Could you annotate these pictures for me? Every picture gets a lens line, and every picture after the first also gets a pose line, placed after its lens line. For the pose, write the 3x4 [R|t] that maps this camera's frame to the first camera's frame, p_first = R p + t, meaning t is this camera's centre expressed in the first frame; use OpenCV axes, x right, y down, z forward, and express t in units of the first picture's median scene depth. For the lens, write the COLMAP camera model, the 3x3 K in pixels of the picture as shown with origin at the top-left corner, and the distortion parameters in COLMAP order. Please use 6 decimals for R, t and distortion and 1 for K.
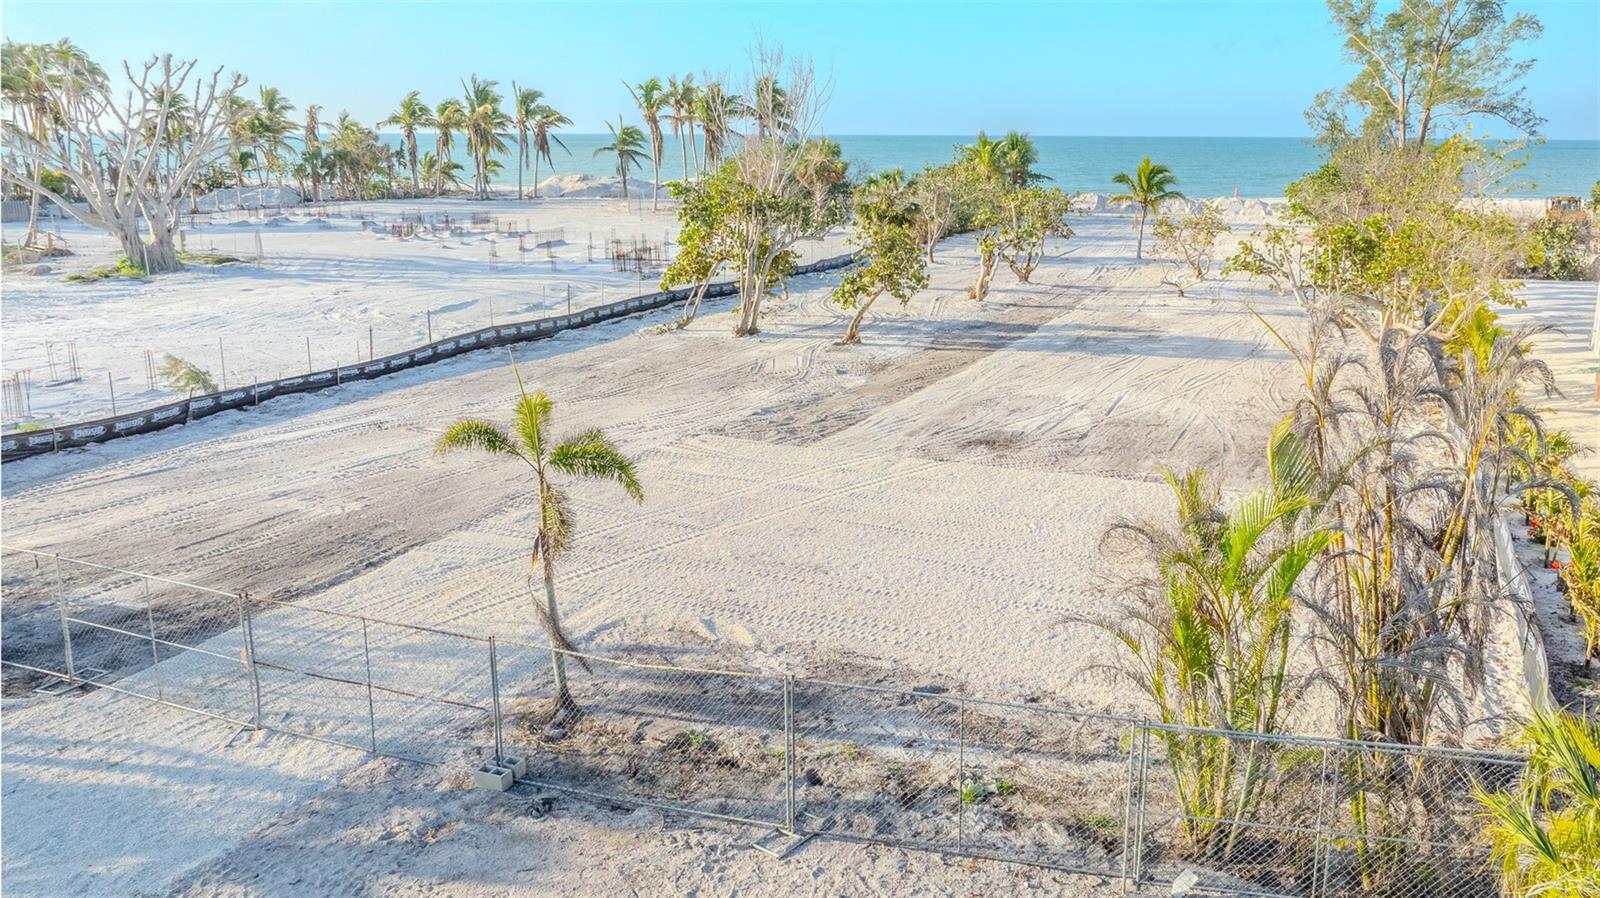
lens RADIAL K [[1265.8, 0, 902.4], [0, 1265.8, 446.6], [0, 0, 1]] dist [-0.025974, 0.000718]
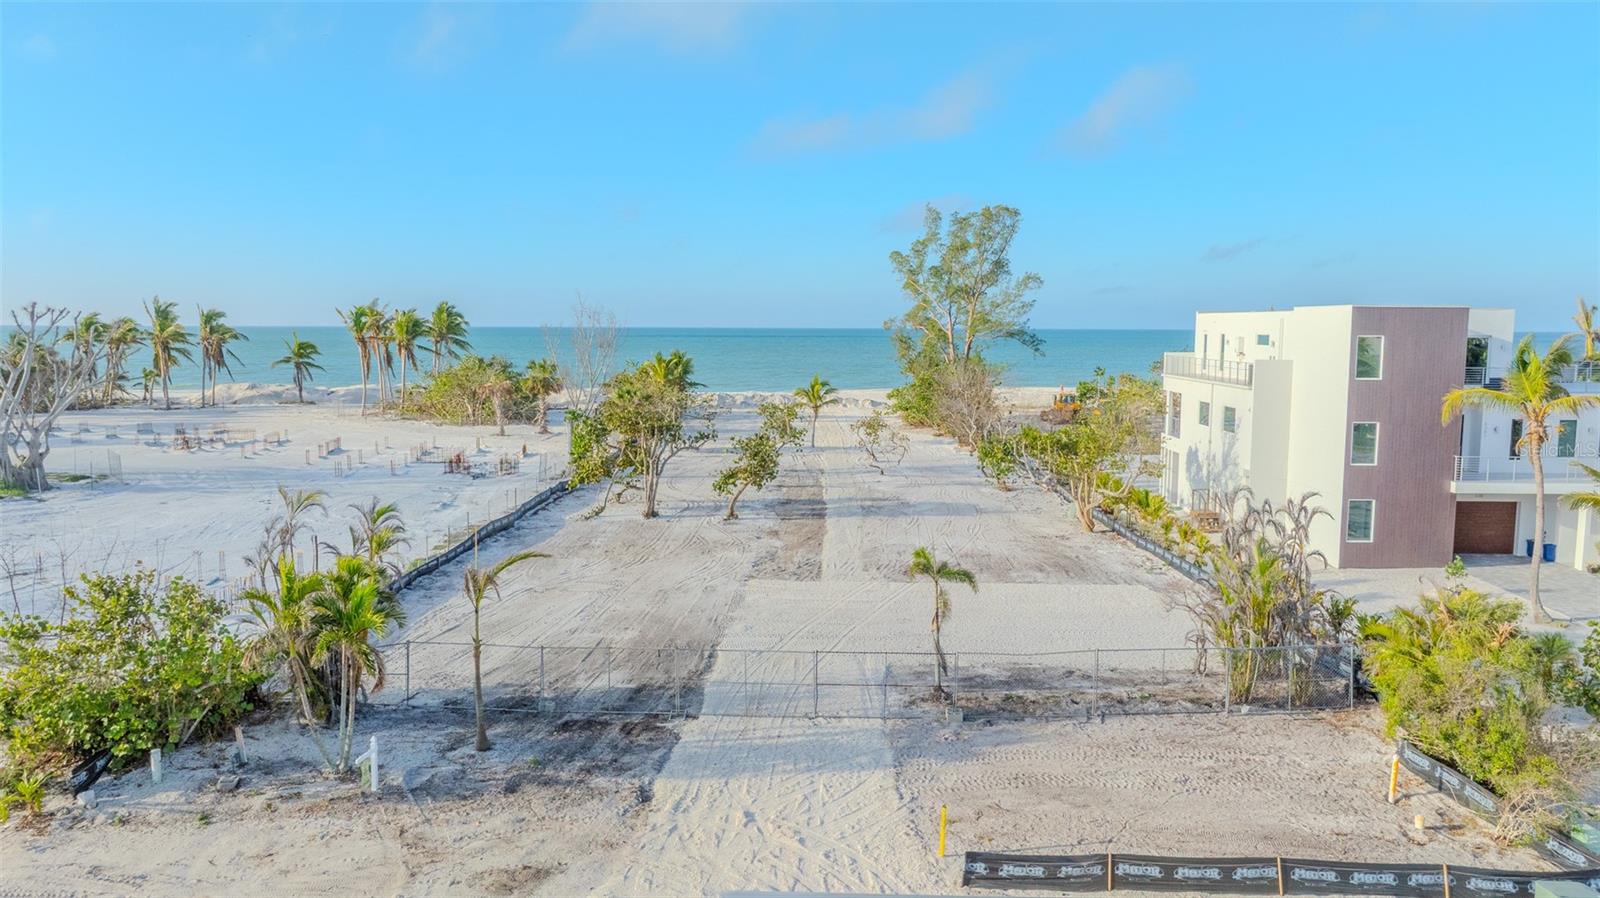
lens RADIAL K [[1144.2, 0, 800.0], [0, 1144.2, 449.0], [0, 0, 1]] dist [-0.009509, -0.000123]
pose [[0.943718, -0.036757, 0.328702, -0.260046], [0.079837, 0.989735, -0.118539, 0.001625], [-0.320970, 0.138110, 0.936965, -0.188579]]
